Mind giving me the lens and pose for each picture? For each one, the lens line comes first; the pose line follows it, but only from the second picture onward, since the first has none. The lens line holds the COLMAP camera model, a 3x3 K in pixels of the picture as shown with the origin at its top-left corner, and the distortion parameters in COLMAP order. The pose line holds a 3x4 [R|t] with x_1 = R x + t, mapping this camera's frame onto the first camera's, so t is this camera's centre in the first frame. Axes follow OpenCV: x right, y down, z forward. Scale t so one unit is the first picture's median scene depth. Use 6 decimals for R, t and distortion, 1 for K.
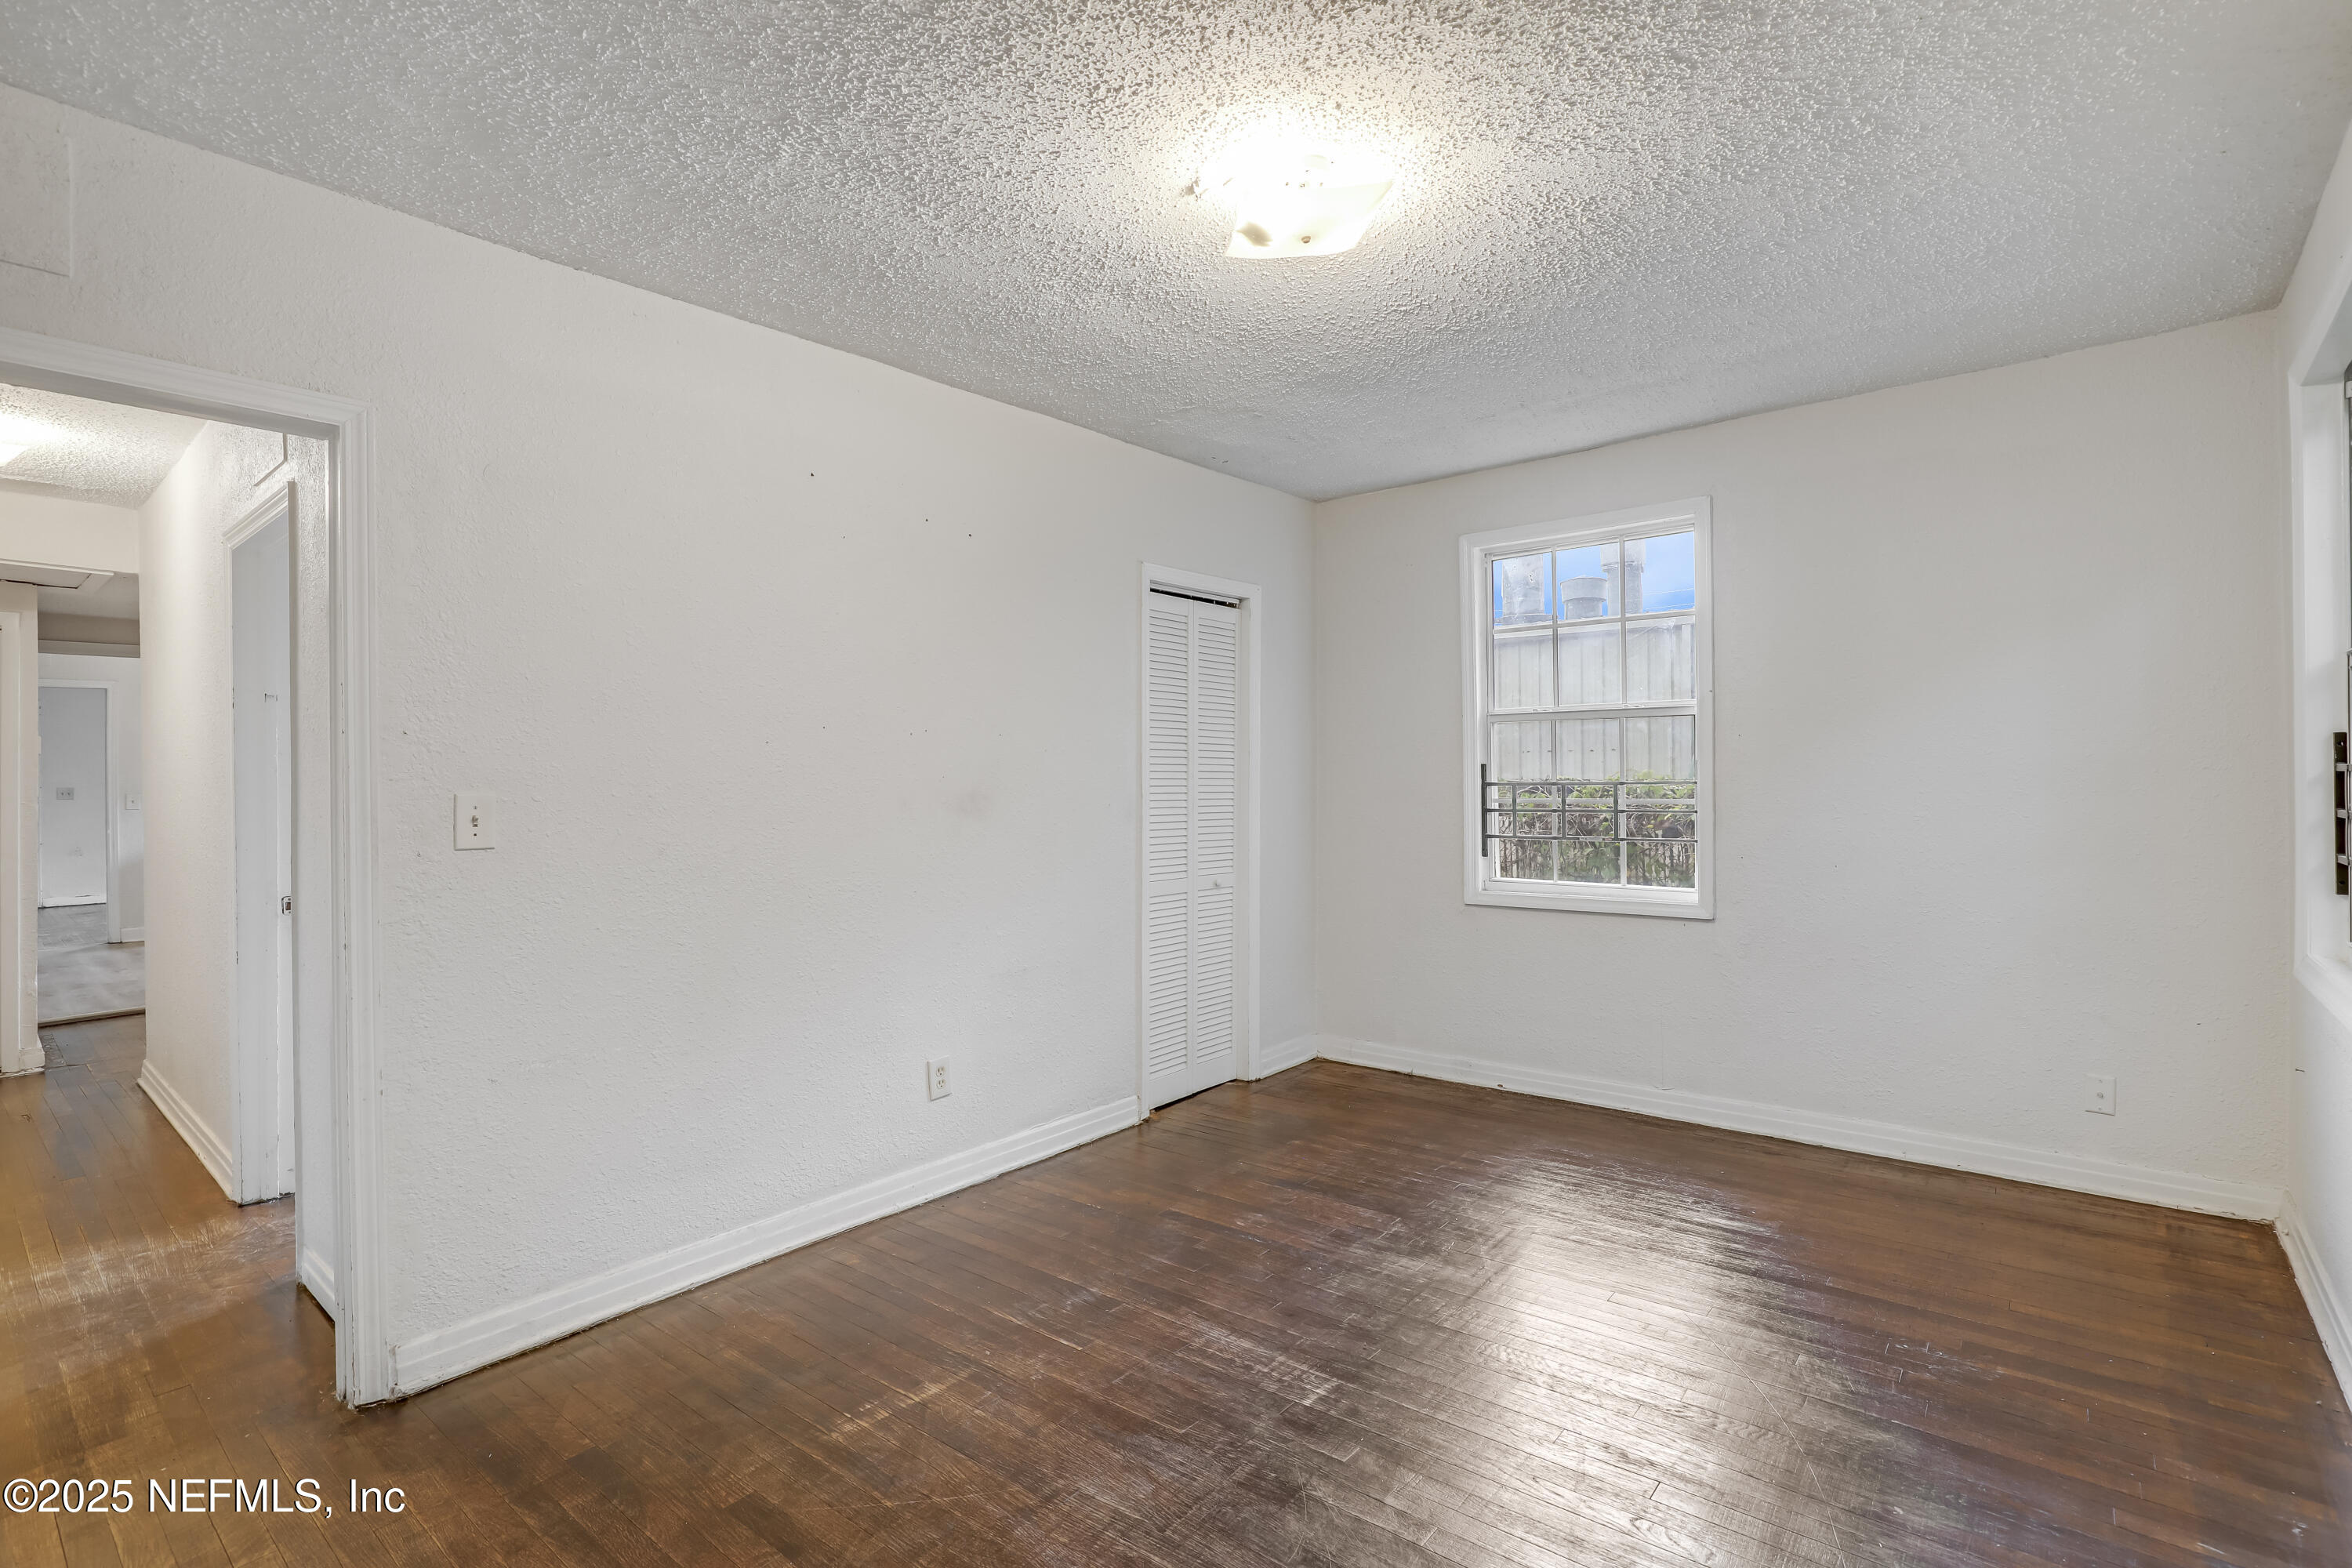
lens RADIAL K [[1081.1, 0, 1199.9], [0, 1081.1, 775.1], [0, 0, 1]] dist [-0.023662, 0.007820]
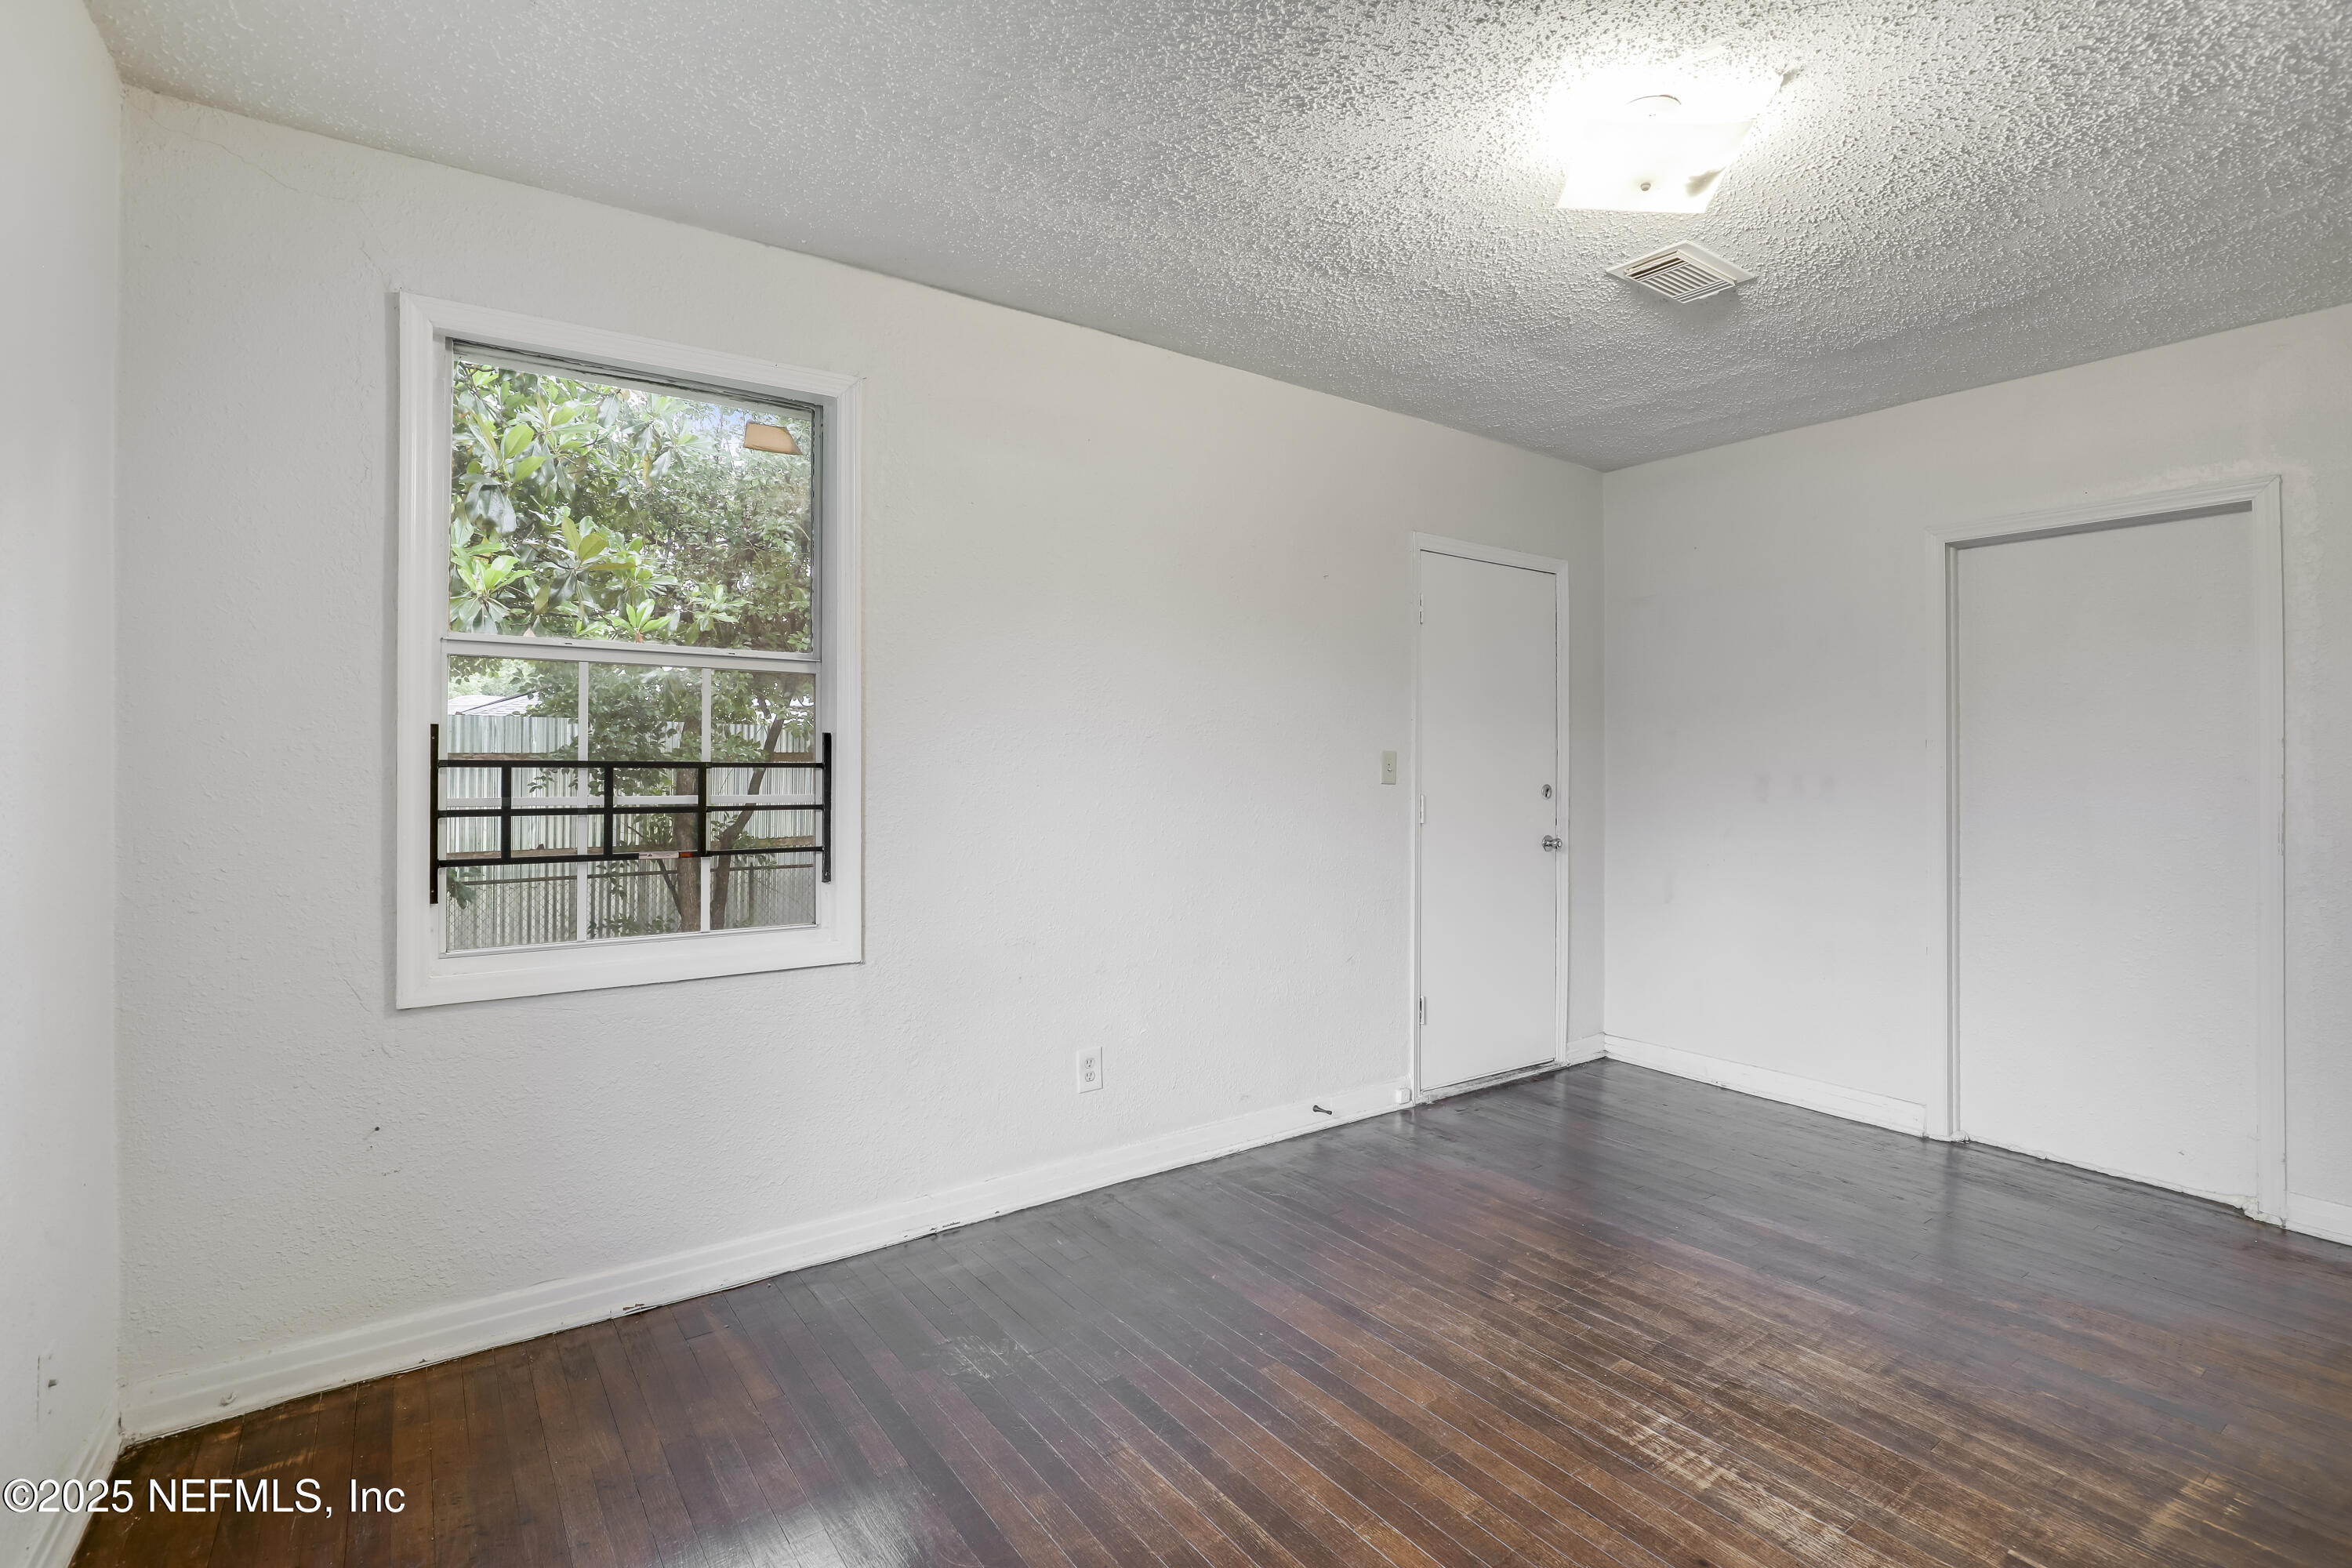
lens RADIAL K [[1081.1, 0, 1199.9], [0, 1081.1, 775.1], [0, 0, 1]] dist [-0.023662, 0.007820]
pose [[-0.970272, 0.008905, 0.241855, 0.166671], [0.009305, 0.999957, 0.000513, 0.010860], [-0.241839, 0.002748, -0.970312, 1.281554]]
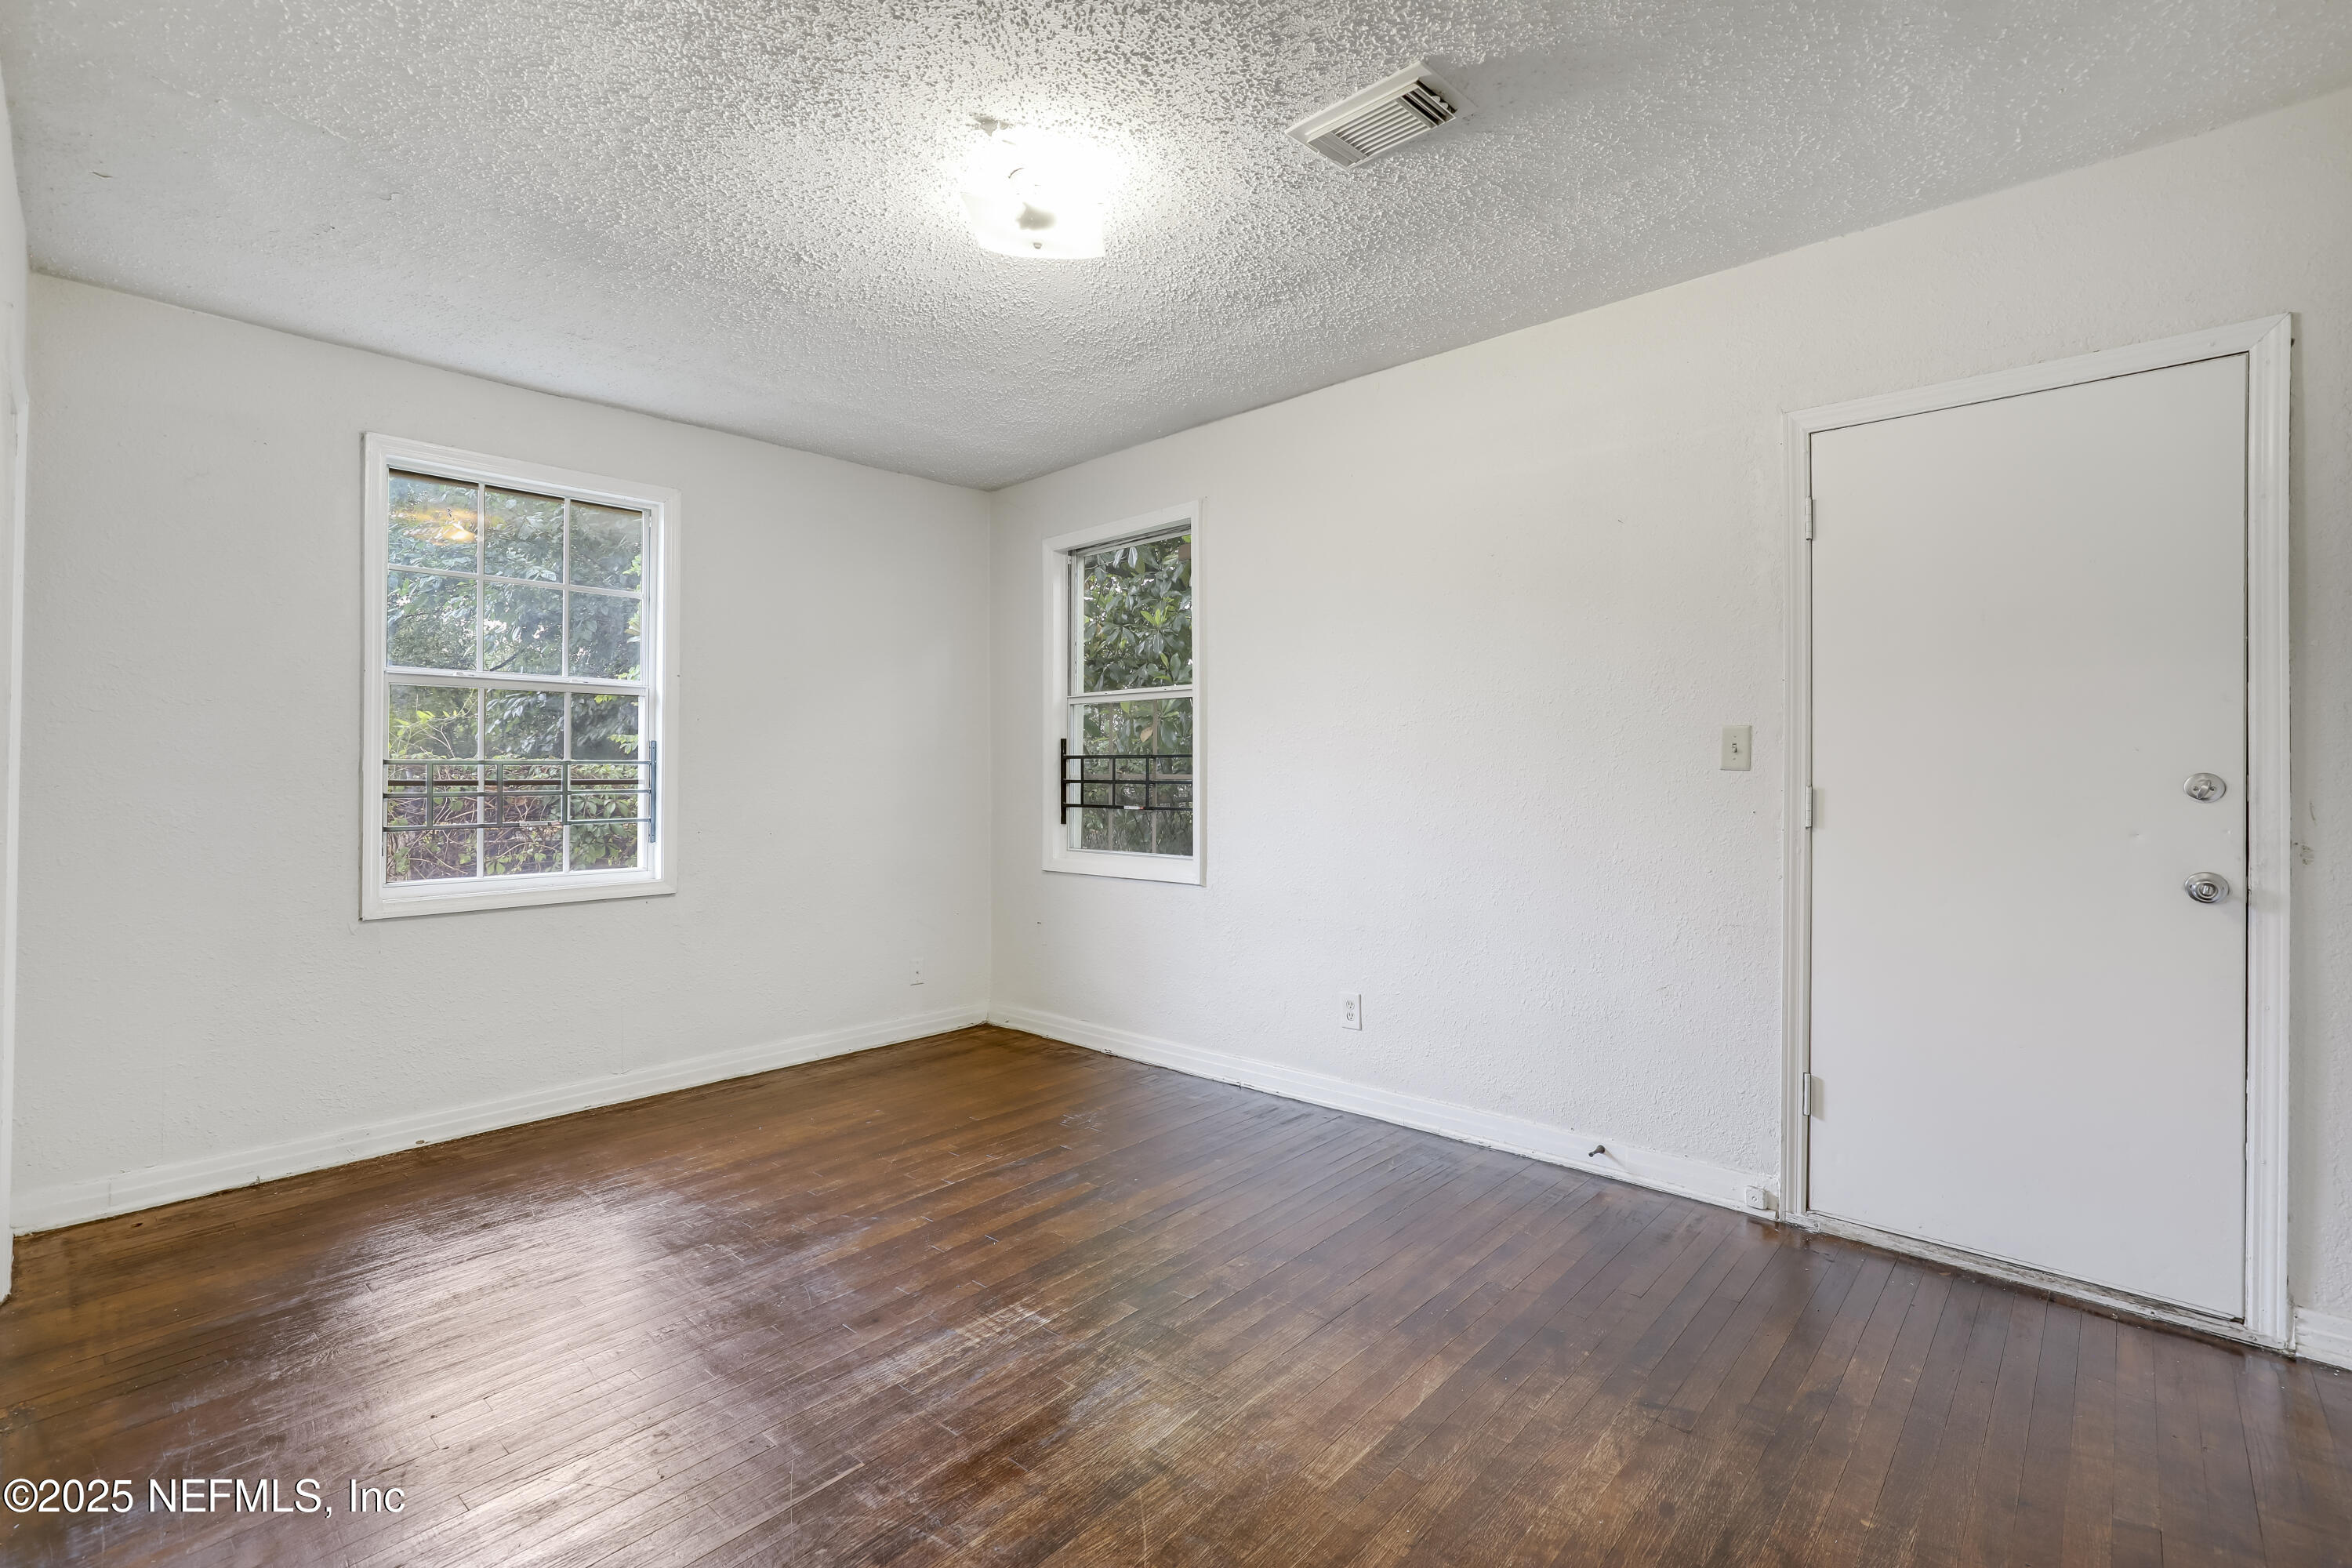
lens RADIAL K [[1081.1, 0, 1199.9], [0, 1081.1, 775.1], [0, 0, 1]] dist [-0.023662, 0.007820]
pose [[0.038353, 0.004398, 0.999255, -0.616741], [-0.000693, 0.999990, -0.004375, 0.029782], [-0.999264, -0.000524, 0.038356, 0.515304]]
